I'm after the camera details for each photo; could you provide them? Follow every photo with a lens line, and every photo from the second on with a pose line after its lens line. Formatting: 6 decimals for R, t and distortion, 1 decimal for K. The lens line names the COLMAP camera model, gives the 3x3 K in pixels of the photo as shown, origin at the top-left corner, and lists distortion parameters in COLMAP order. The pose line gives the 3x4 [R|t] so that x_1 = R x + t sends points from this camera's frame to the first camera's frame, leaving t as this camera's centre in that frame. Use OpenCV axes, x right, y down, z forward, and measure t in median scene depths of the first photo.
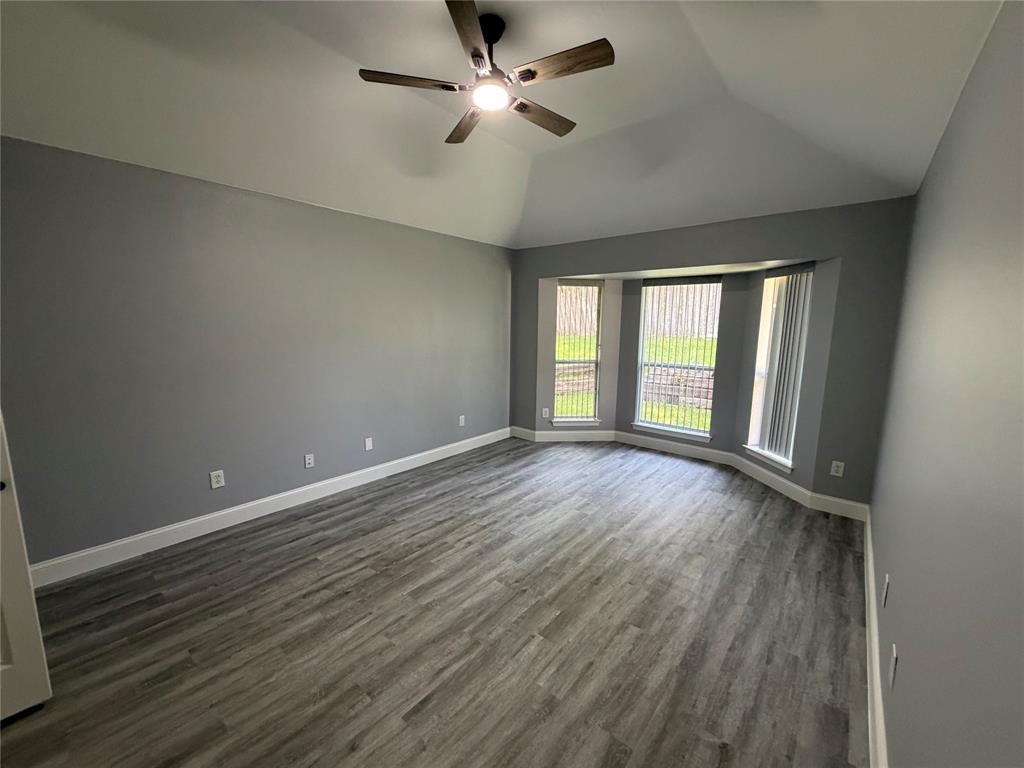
lens RADIAL K [[405.5, 0, 512.0], [0, 405.5, 384.0], [0, 0, 1]] dist [-0.004040, -0.000789]
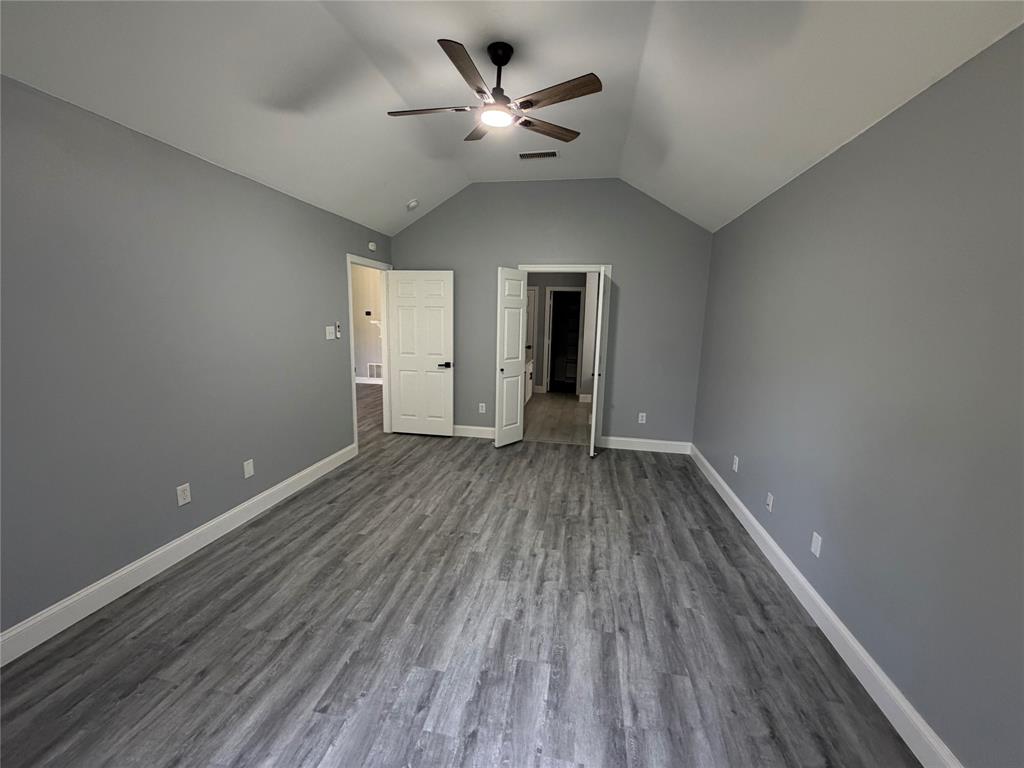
lens RADIAL K [[405.5, 0, 512.0], [0, 405.5, 384.0], [0, 0, 1]] dist [-0.004040, -0.000789]
pose [[-0.868443, 0.048301, -0.493431, 0.387728], [-0.109104, 0.952228, 0.285235, -0.247397], [0.483636, 0.301545, -0.821685, 1.663774]]
